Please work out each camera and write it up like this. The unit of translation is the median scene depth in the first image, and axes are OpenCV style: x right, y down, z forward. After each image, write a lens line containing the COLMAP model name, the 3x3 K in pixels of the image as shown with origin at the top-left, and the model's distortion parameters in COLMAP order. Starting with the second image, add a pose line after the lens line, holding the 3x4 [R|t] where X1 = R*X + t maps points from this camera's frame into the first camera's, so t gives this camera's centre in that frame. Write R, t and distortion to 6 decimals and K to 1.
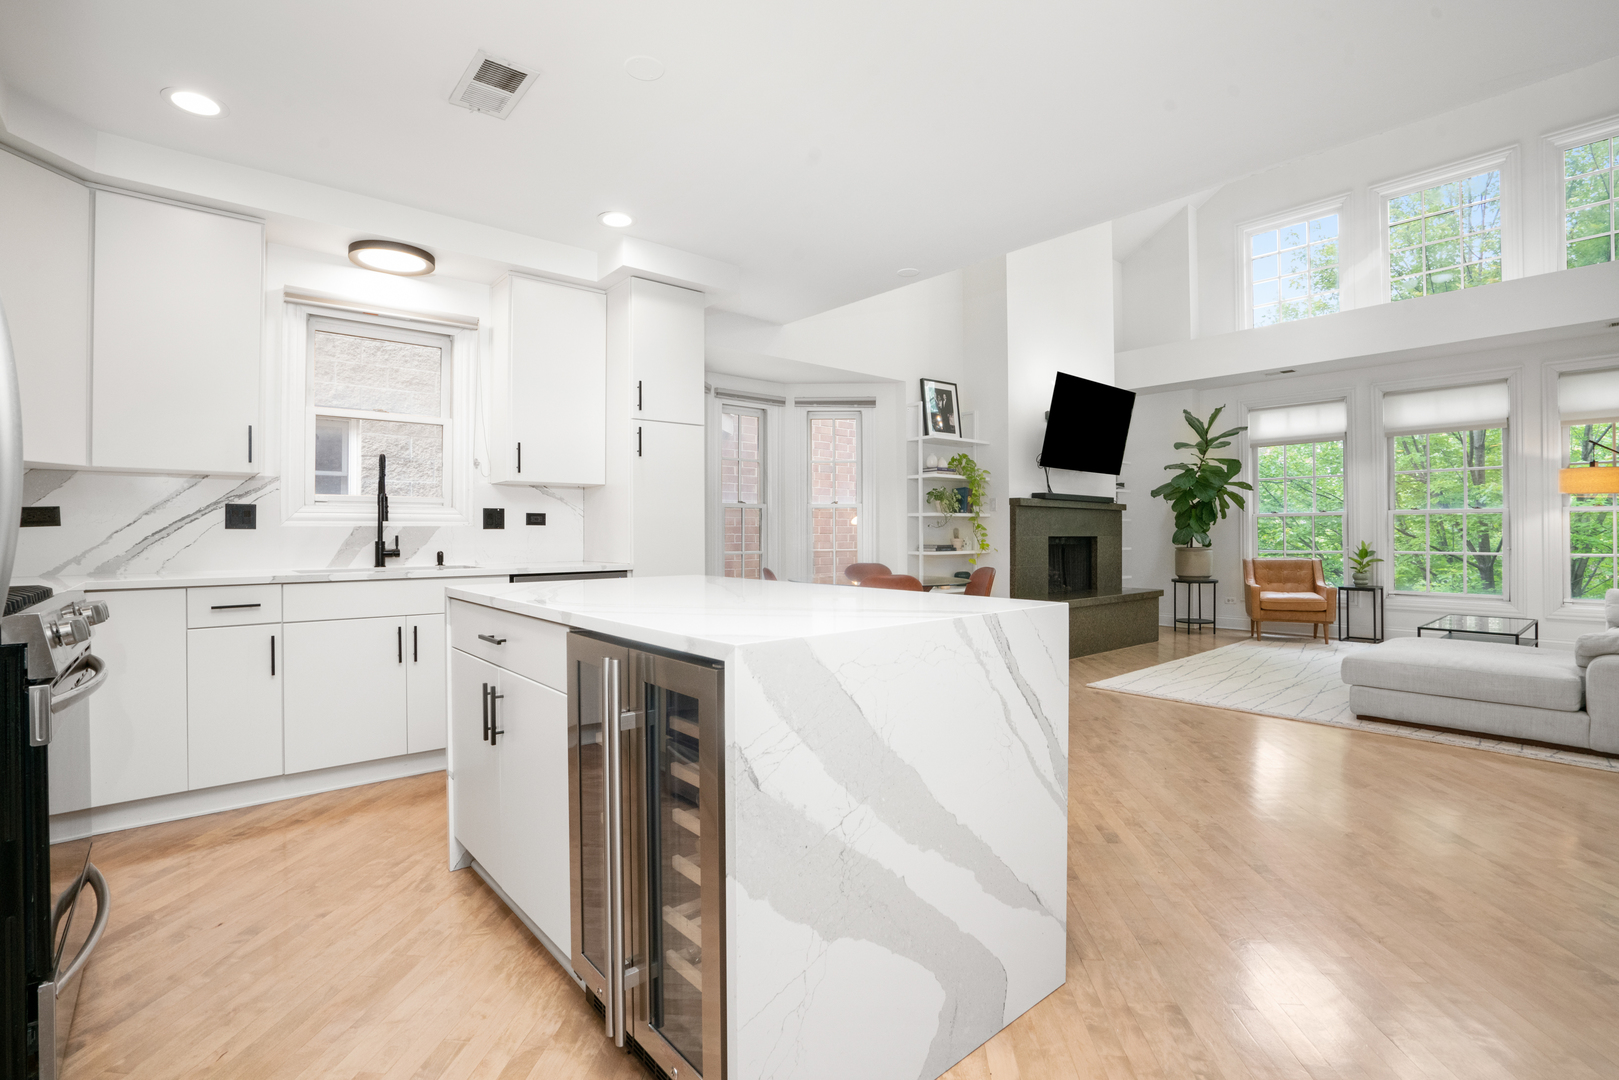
lens RADIAL K [[749.9, 0, 803.6], [0, 749.9, 529.0], [0, 0, 1]] dist [-0.054816, 0.021073]
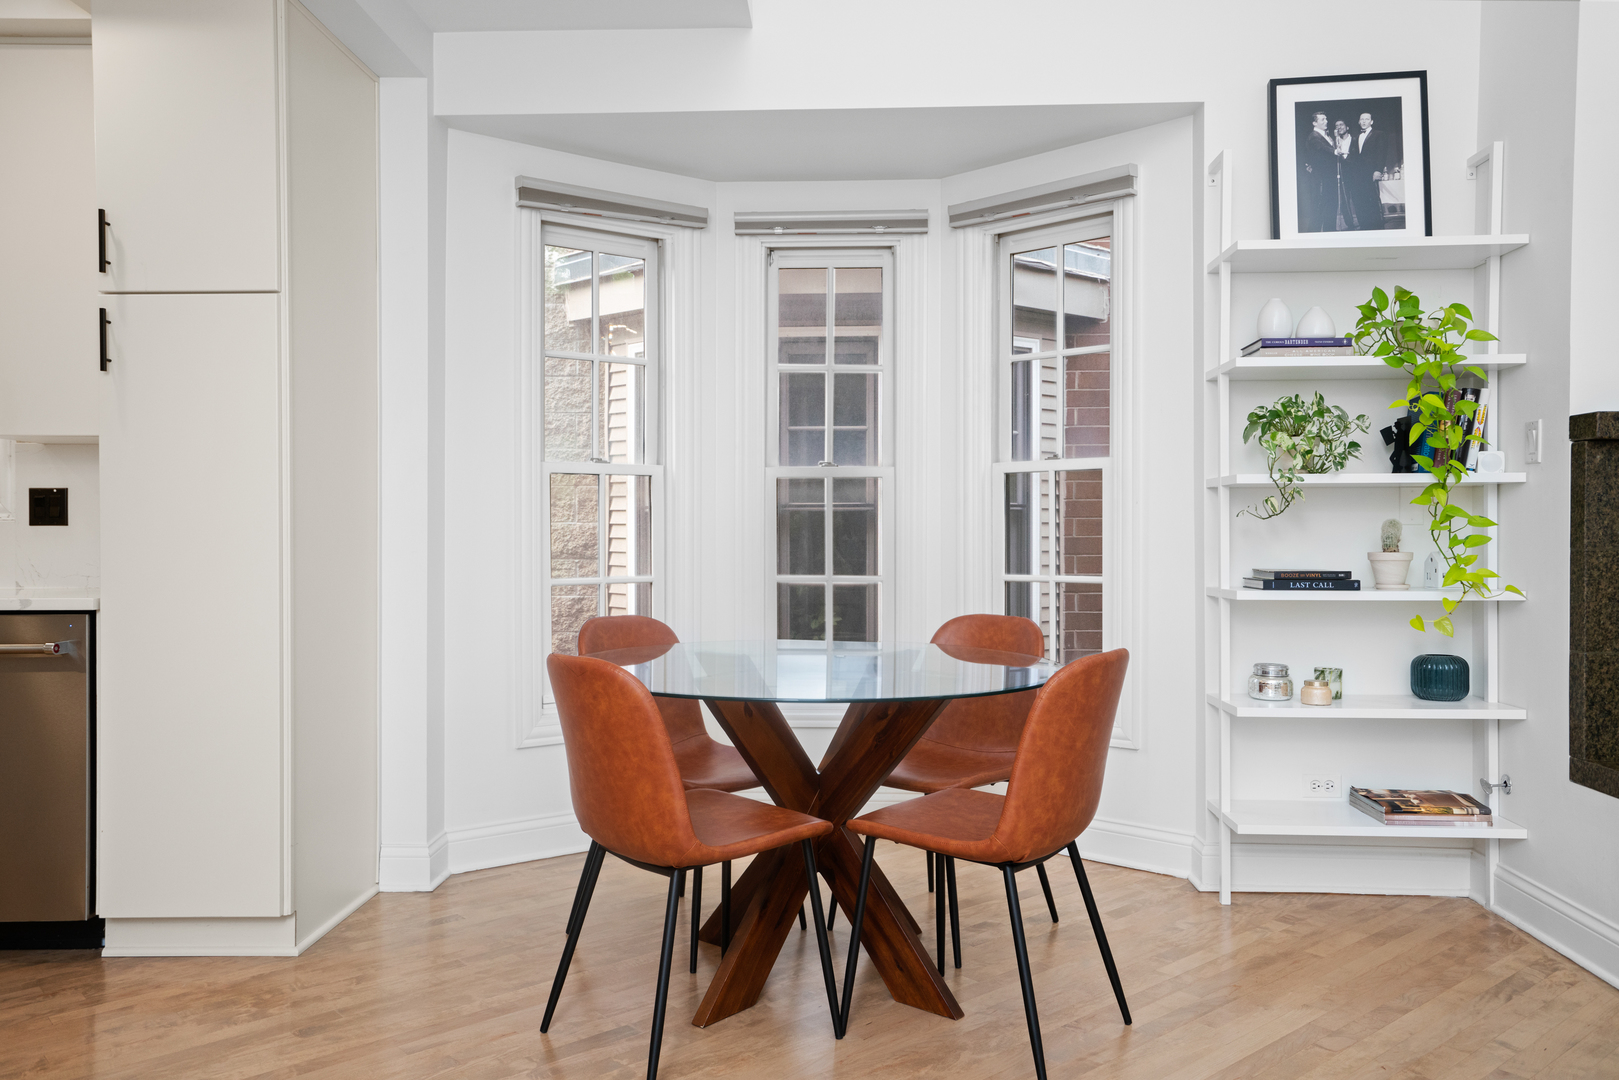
lens RADIAL K [[1224.4, 0, 809.5], [0, 1224.4, 540.0], [0, 0, 1]] dist [0.027230, 0.005395]
pose [[0.732959, 0.006150, -0.680245, 0.365879], [0.001815, 0.999938, 0.010997, 0.001300], [0.680270, -0.009295, 0.732903, 0.416102]]
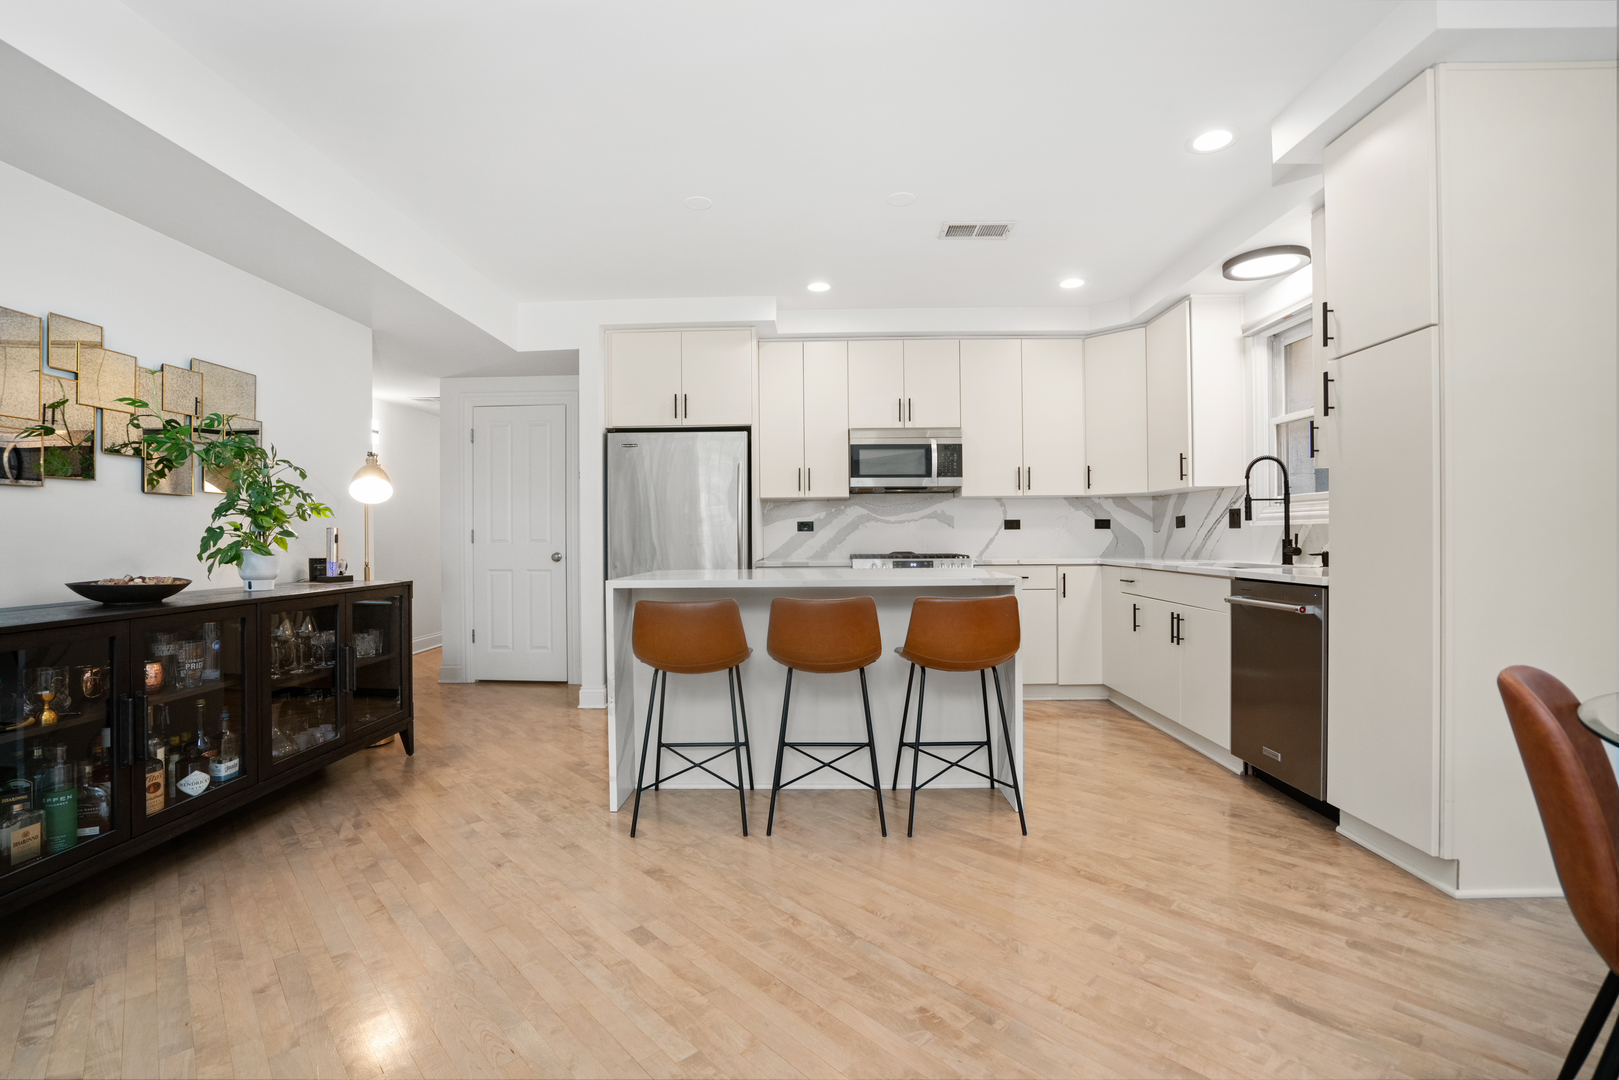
lens RADIAL K [[742.9, 0, 803.5], [0, 742.9, 542.0], [0, 0, 1]] dist [-0.056834, 0.021695]
pose [[-0.670355, 0.013239, -0.741922, 0.326762], [0.013825, 0.999890, 0.005351, 0.003033], [0.741911, -0.006670, -0.670465, 0.619605]]
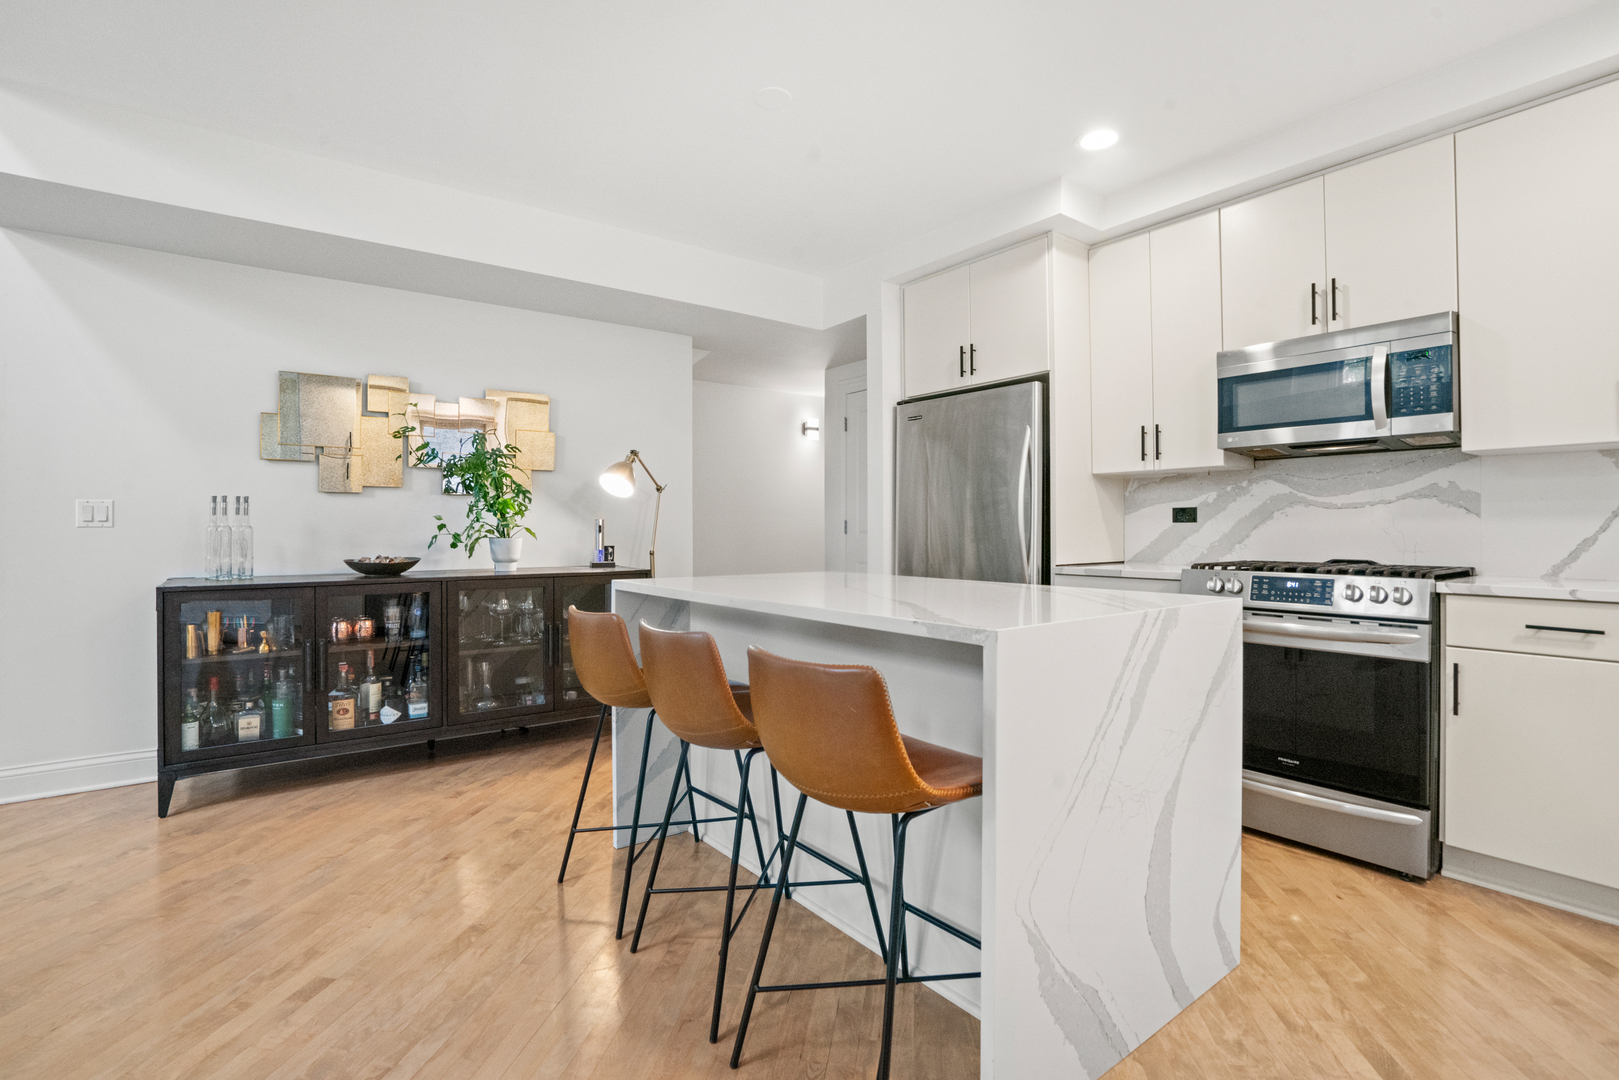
lens RADIAL K [[749.9, 0, 803.6], [0, 749.9, 529.0], [0, 0, 1]] dist [-0.054816, 0.021073]
pose [[-0.997890, 0.002938, 0.064858, -0.026652], [0.002512, 0.999975, -0.006636, 0.003087], [-0.064876, -0.006459, -0.997872, 0.616542]]
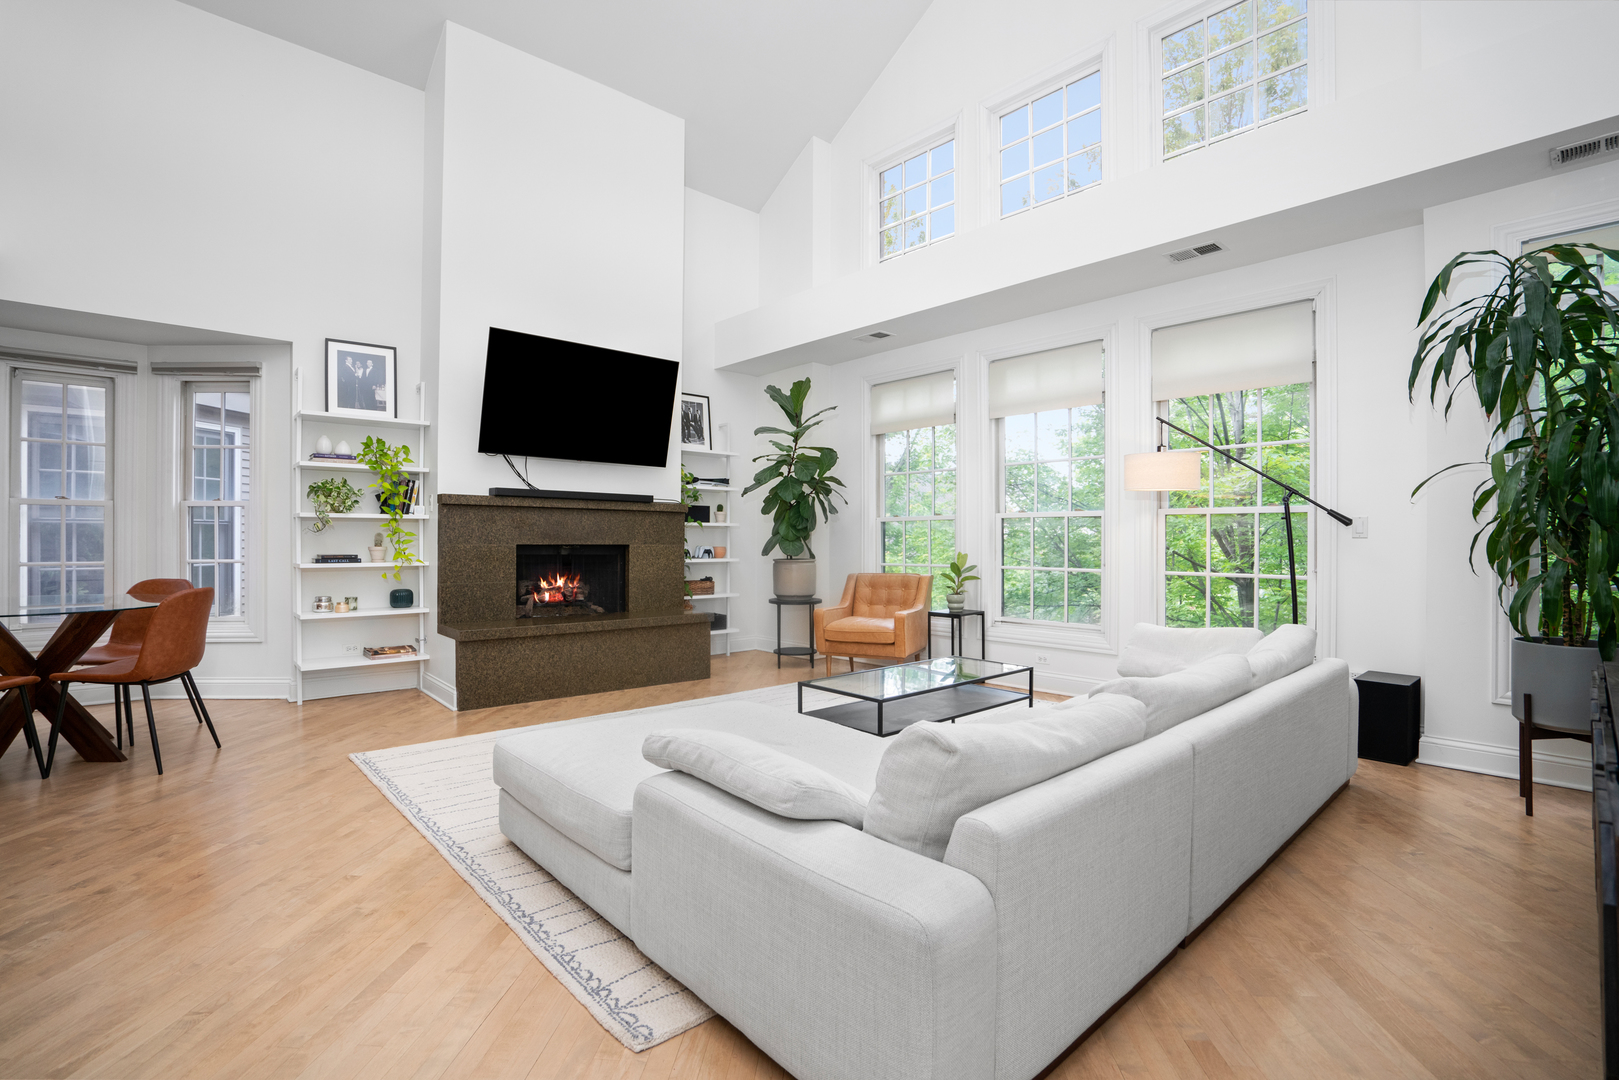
lens RADIAL K [[742.9, 0, 803.5], [0, 742.9, 542.0], [0, 0, 1]] dist [-0.056834, 0.021695]
pose [[0.999672, 0.005647, 0.024967, 0.596933], [-0.005884, 0.999938, 0.009438, -0.001455], [-0.024912, -0.009581, 0.999644, 0.222834]]
